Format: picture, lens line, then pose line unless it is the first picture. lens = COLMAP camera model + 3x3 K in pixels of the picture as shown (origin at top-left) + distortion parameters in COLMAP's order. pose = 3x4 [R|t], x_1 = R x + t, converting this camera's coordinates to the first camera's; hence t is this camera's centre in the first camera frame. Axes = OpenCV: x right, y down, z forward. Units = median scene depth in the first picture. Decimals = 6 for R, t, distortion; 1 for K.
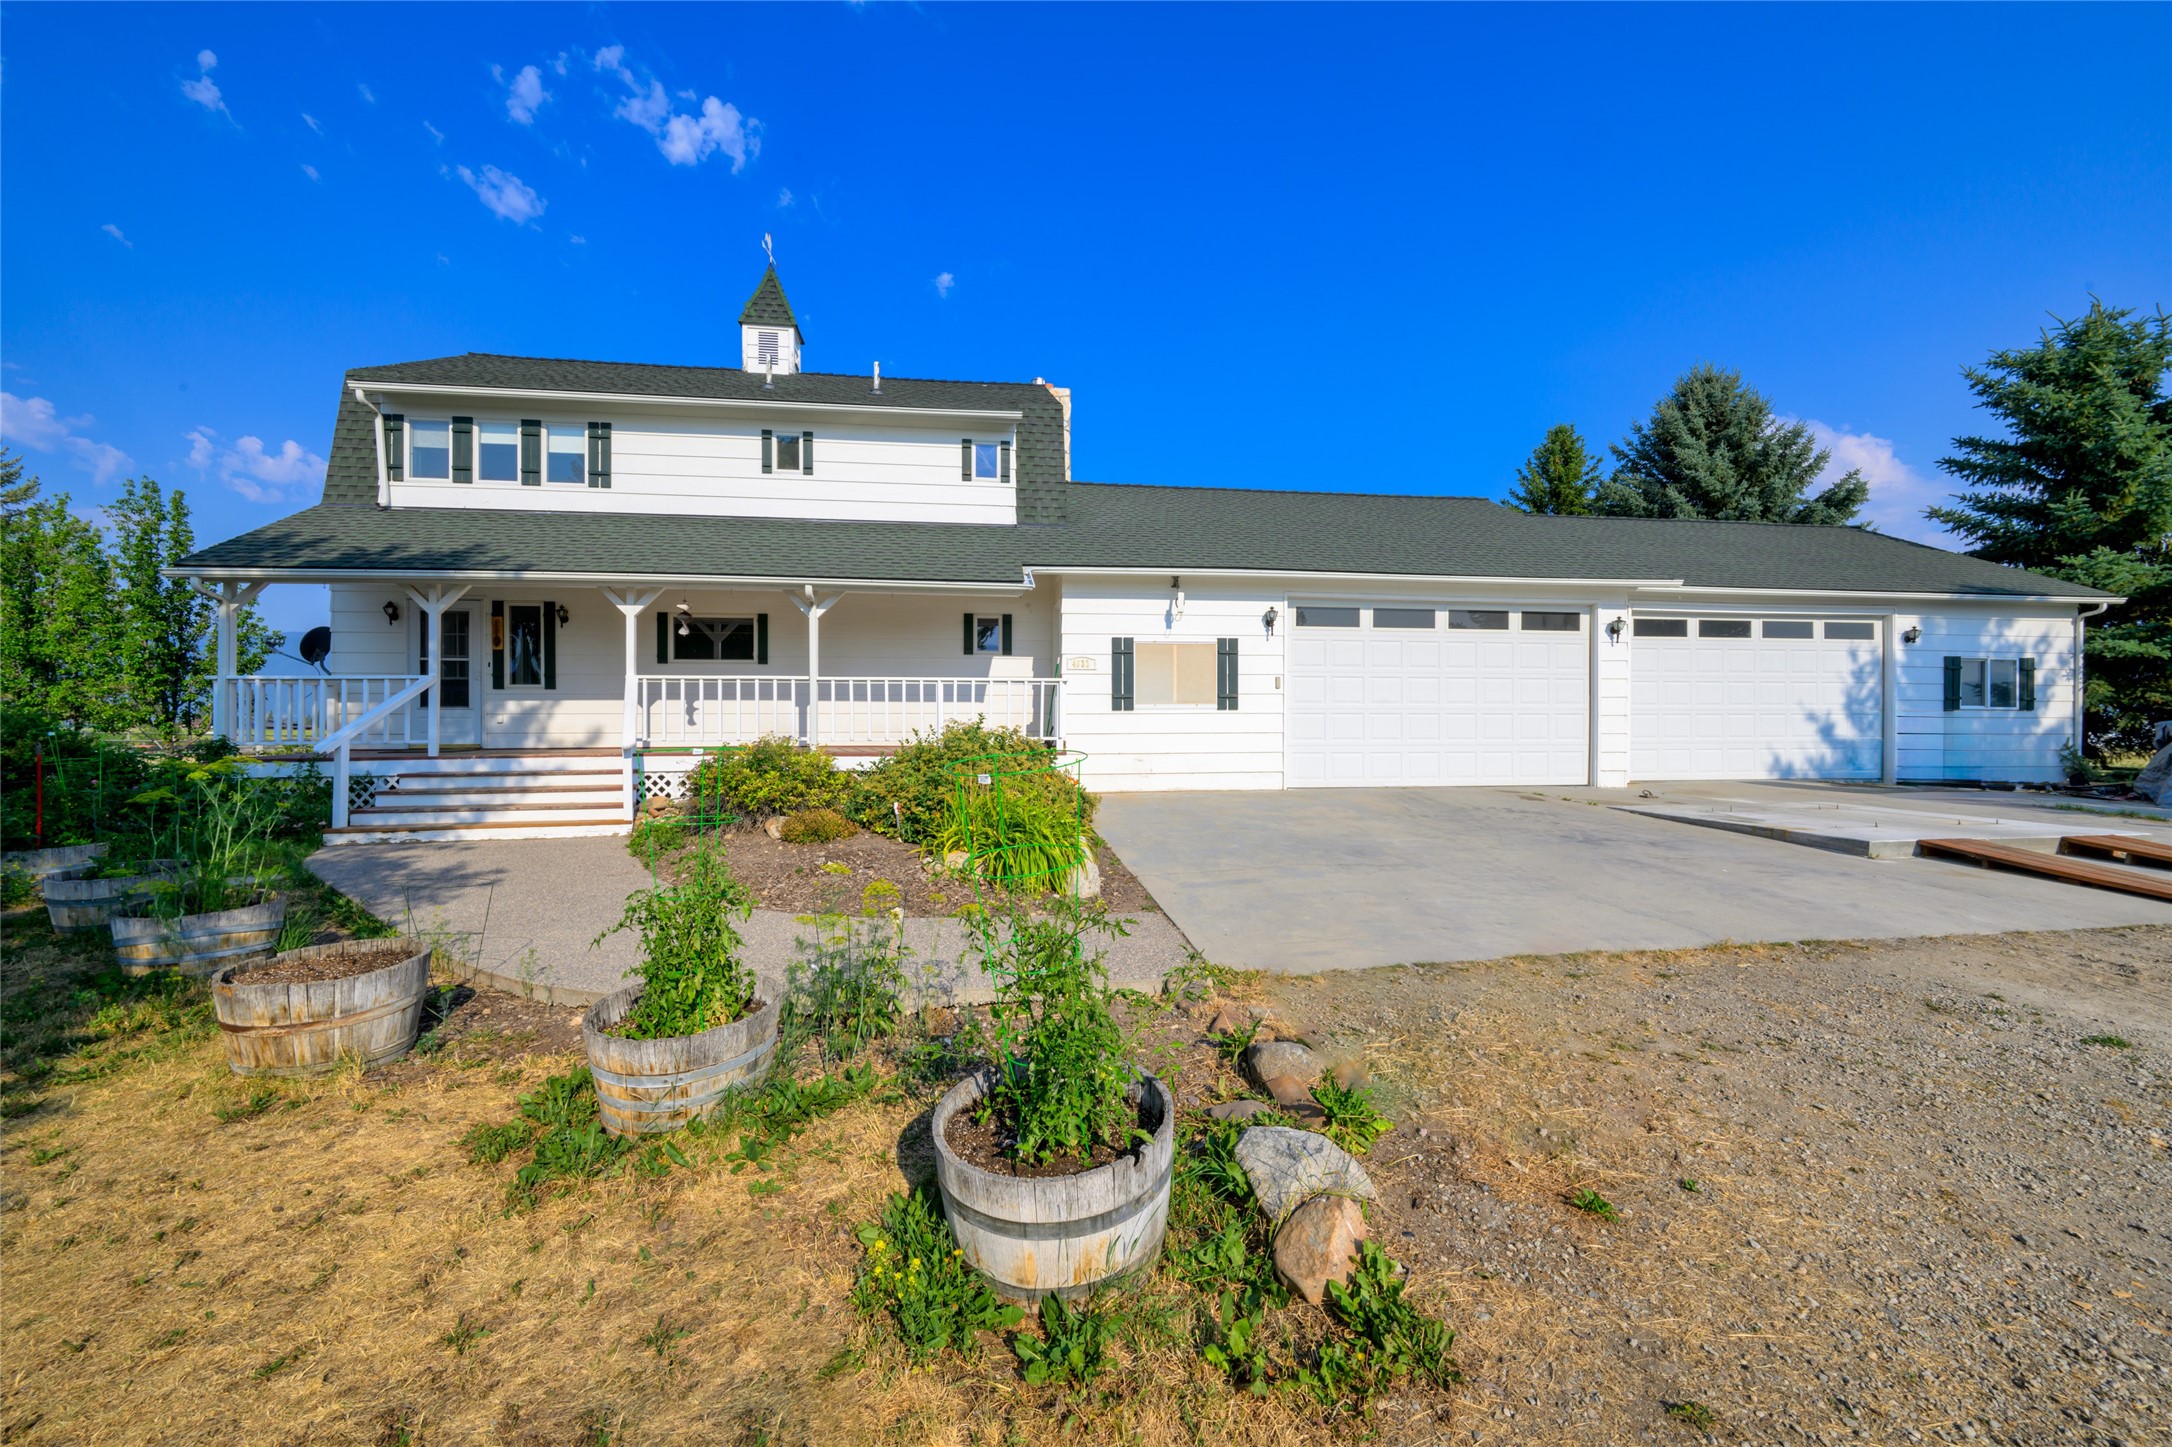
lens RADIAL K [[872.0, 0, 1077.8], [0, 872.0, 727.6], [0, 0, 1]] dist [-0.004352, -0.000066]
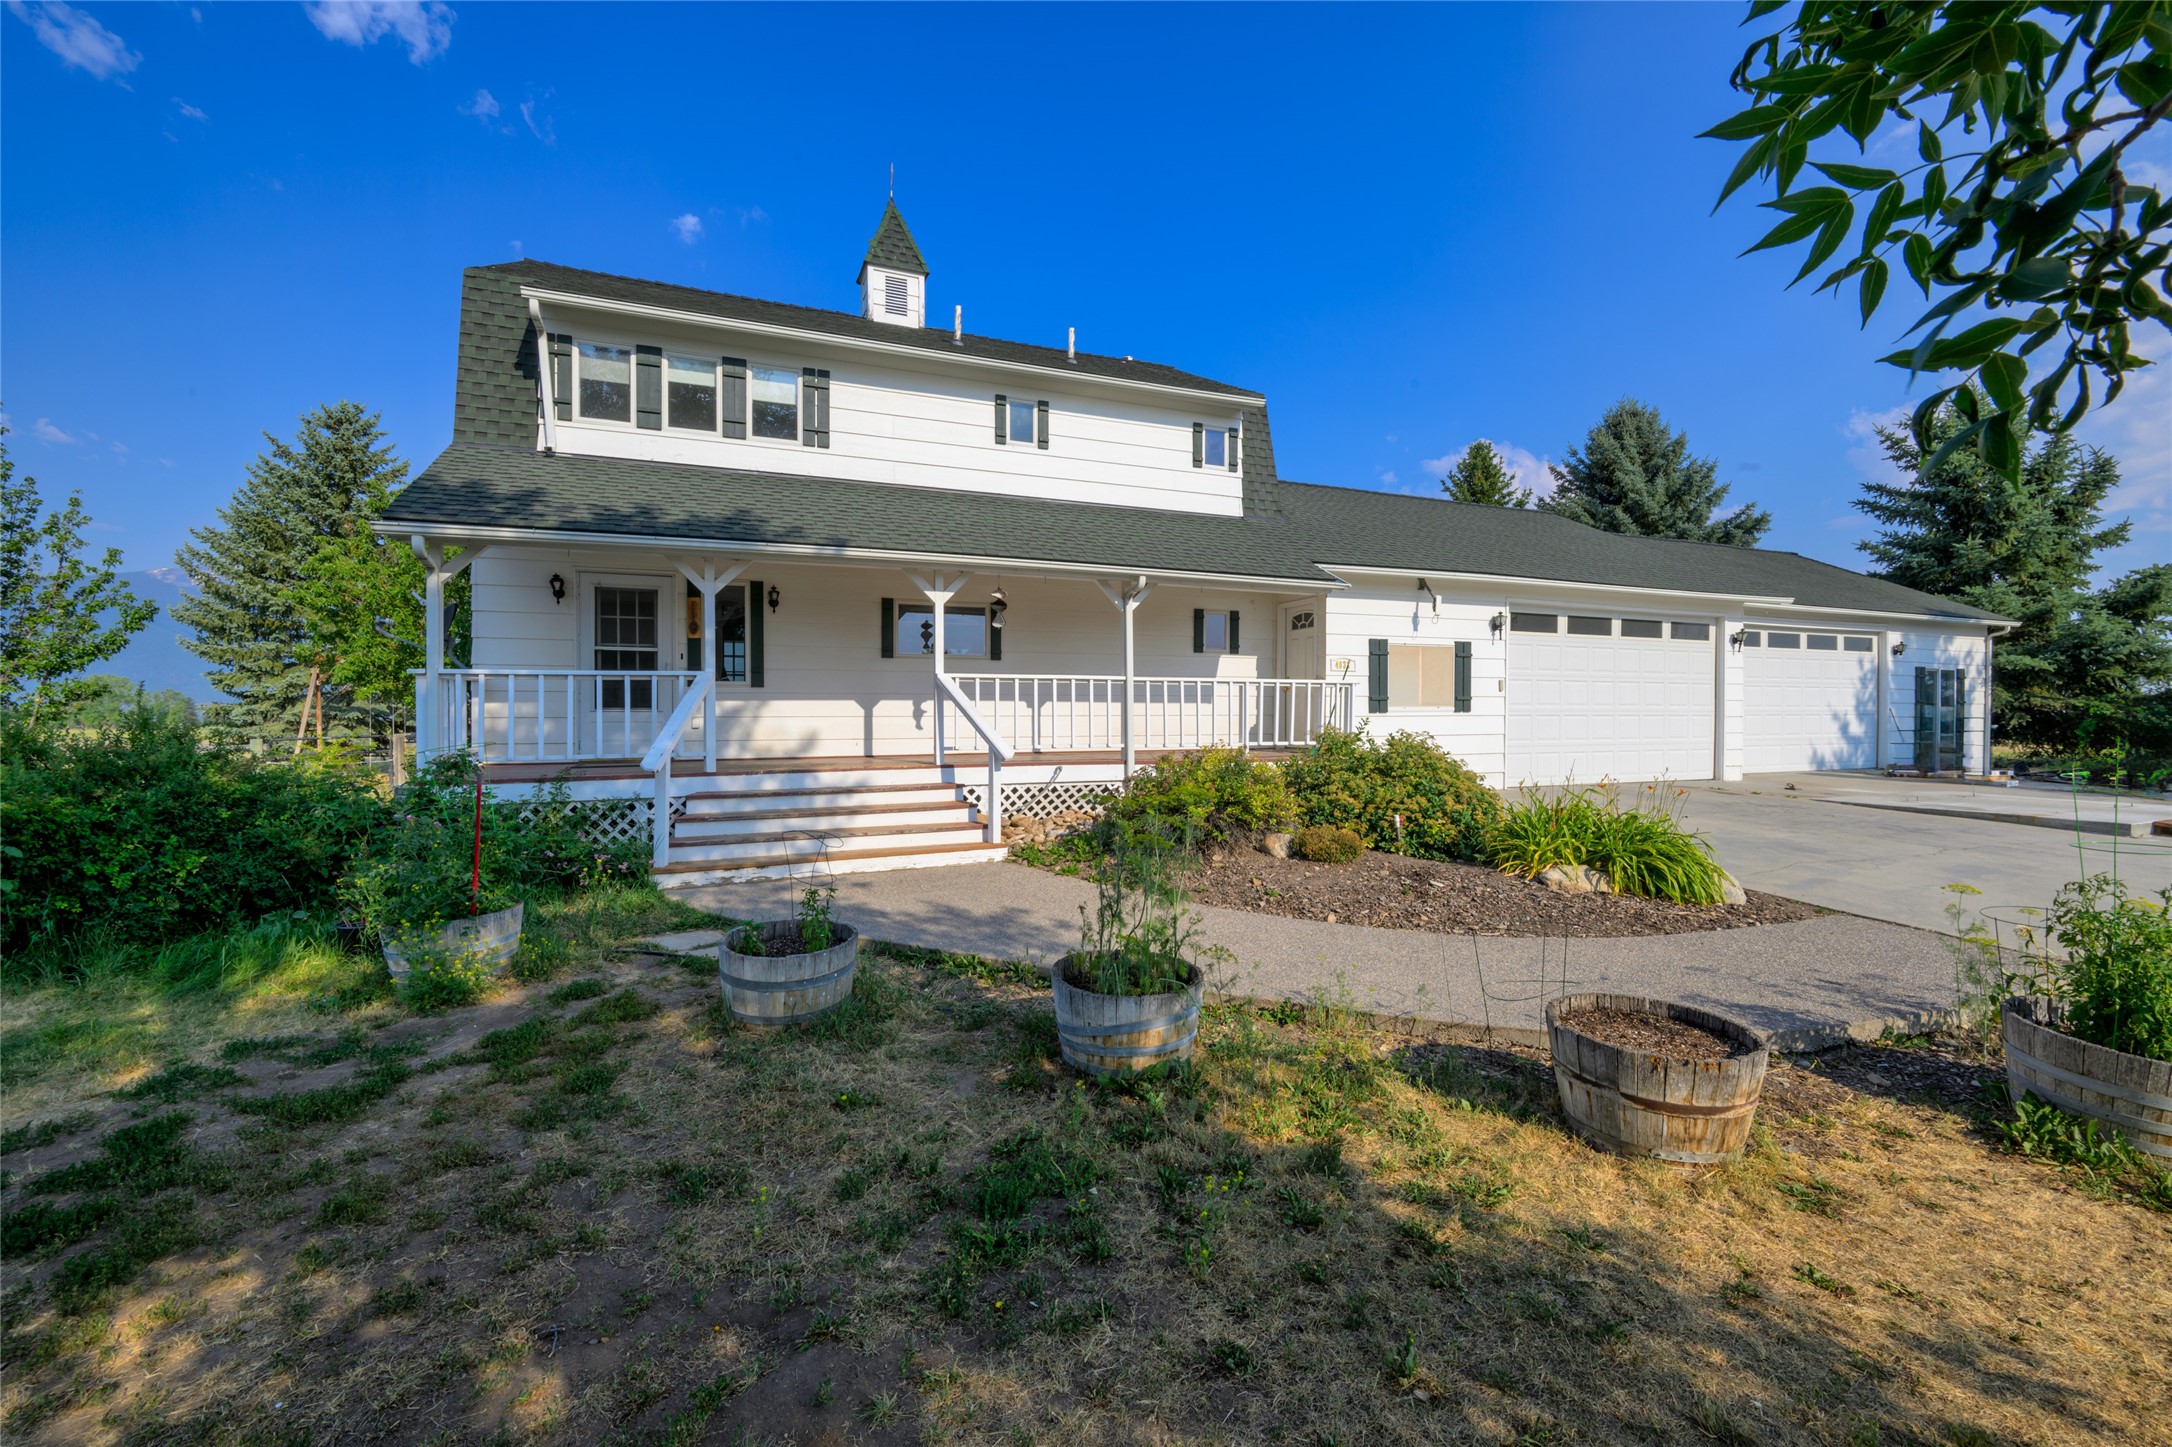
lens RADIAL K [[899.8, 0, 1056.6], [0, 899.8, 730.3], [0, 0, 1]] dist [0.002704, -0.009748]
pose [[0.968969, -0.005097, 0.247130, -0.524937], [0.001758, 0.999904, 0.013731, -0.013575], [-0.247177, -0.012871, 0.968885, 0.095222]]
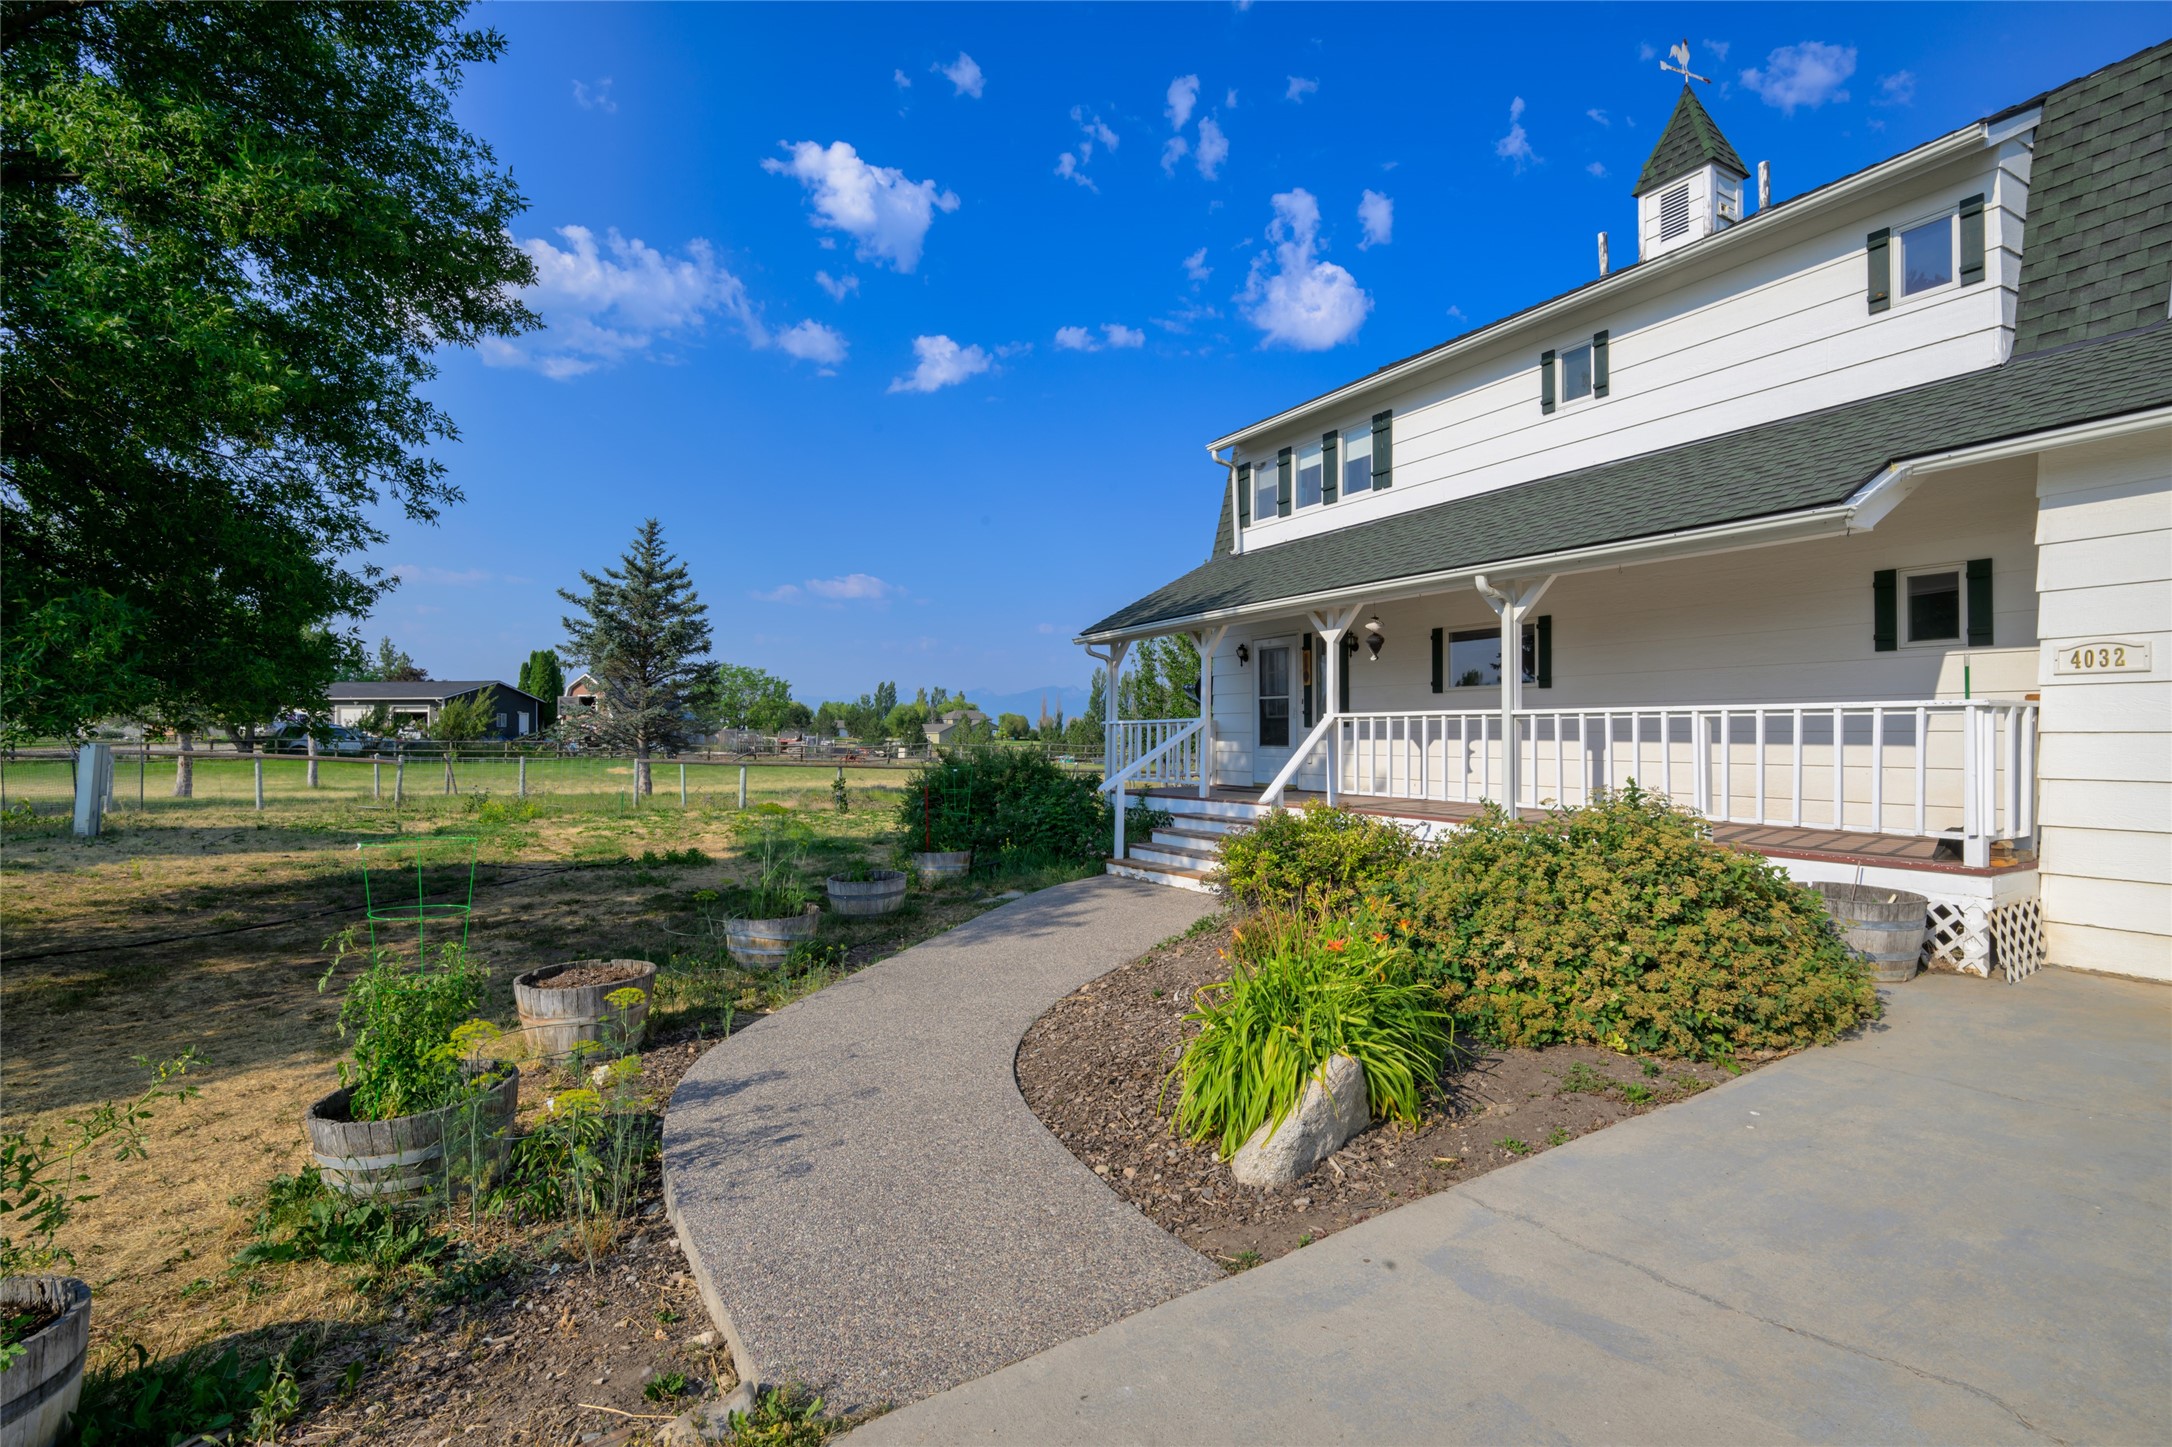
lens RADIAL K [[1028.6, 0, 1070.4], [0, 1028.6, 714.8], [0, 0, 1]] dist [0.000800, -0.000015]
pose [[0.355333, -0.017003, -0.934585, 0.268341], [-0.012200, 0.999665, -0.022826, -0.028315], [0.934660, 0.019512, 0.355006, 0.353897]]
